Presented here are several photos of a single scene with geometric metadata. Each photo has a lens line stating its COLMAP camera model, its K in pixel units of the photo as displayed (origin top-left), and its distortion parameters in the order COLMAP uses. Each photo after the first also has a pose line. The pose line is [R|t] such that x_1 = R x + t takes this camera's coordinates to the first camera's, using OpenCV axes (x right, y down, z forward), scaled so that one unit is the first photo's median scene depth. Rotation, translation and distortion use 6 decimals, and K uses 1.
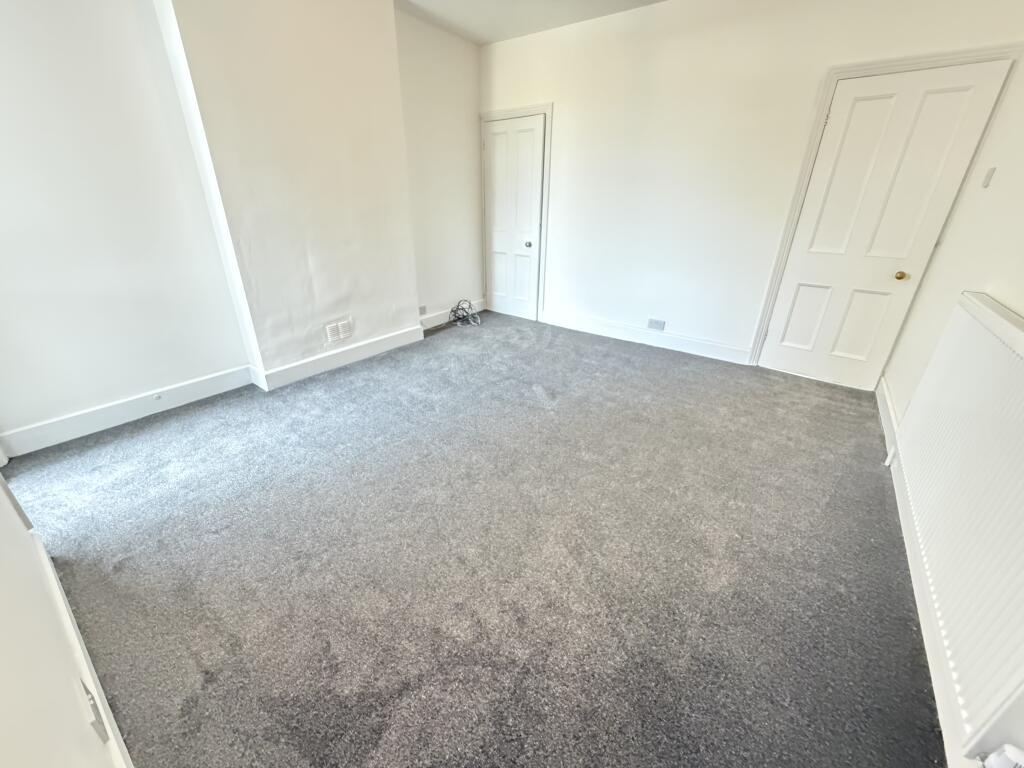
lens RADIAL K [[409.9, 0, 509.7], [0, 409.9, 383.5], [0, 0, 1]] dist [0.000870, 0.000202]
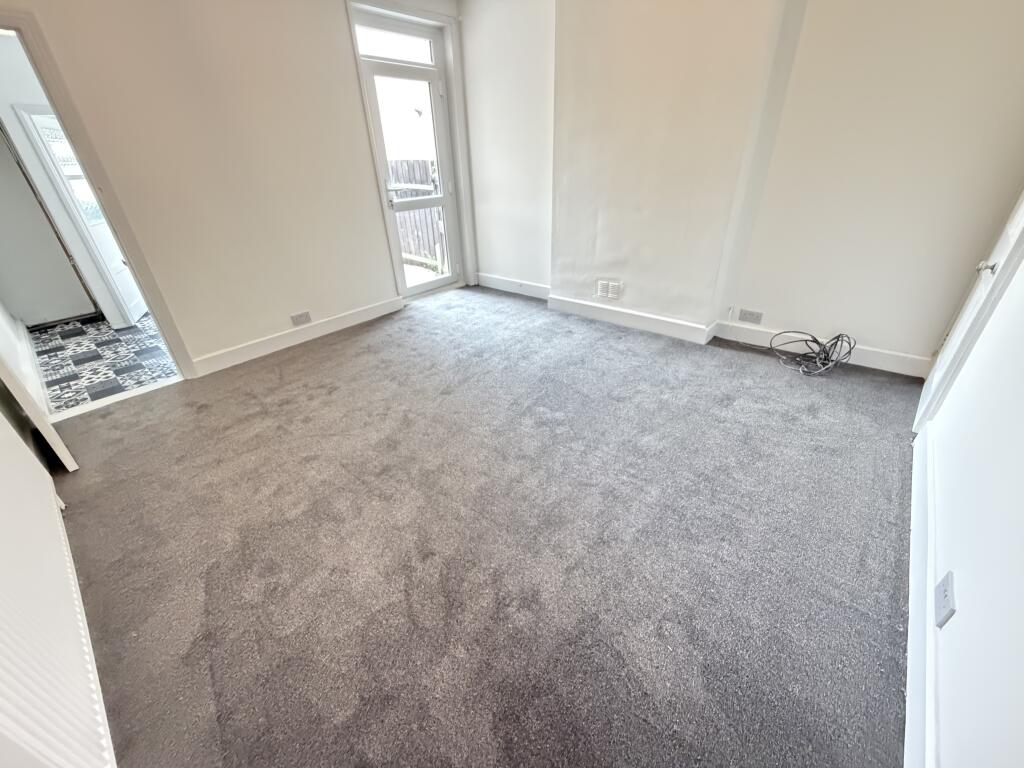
lens RADIAL K [[409.9, 0, 509.7], [0, 409.9, 383.5], [0, 0, 1]] dist [0.000870, 0.000202]
pose [[-0.079778, 0.478761, -0.874313, 0.669930], [-0.381306, 0.795743, 0.470531, -0.339330], [0.921000, 0.370919, 0.119071, 0.717344]]
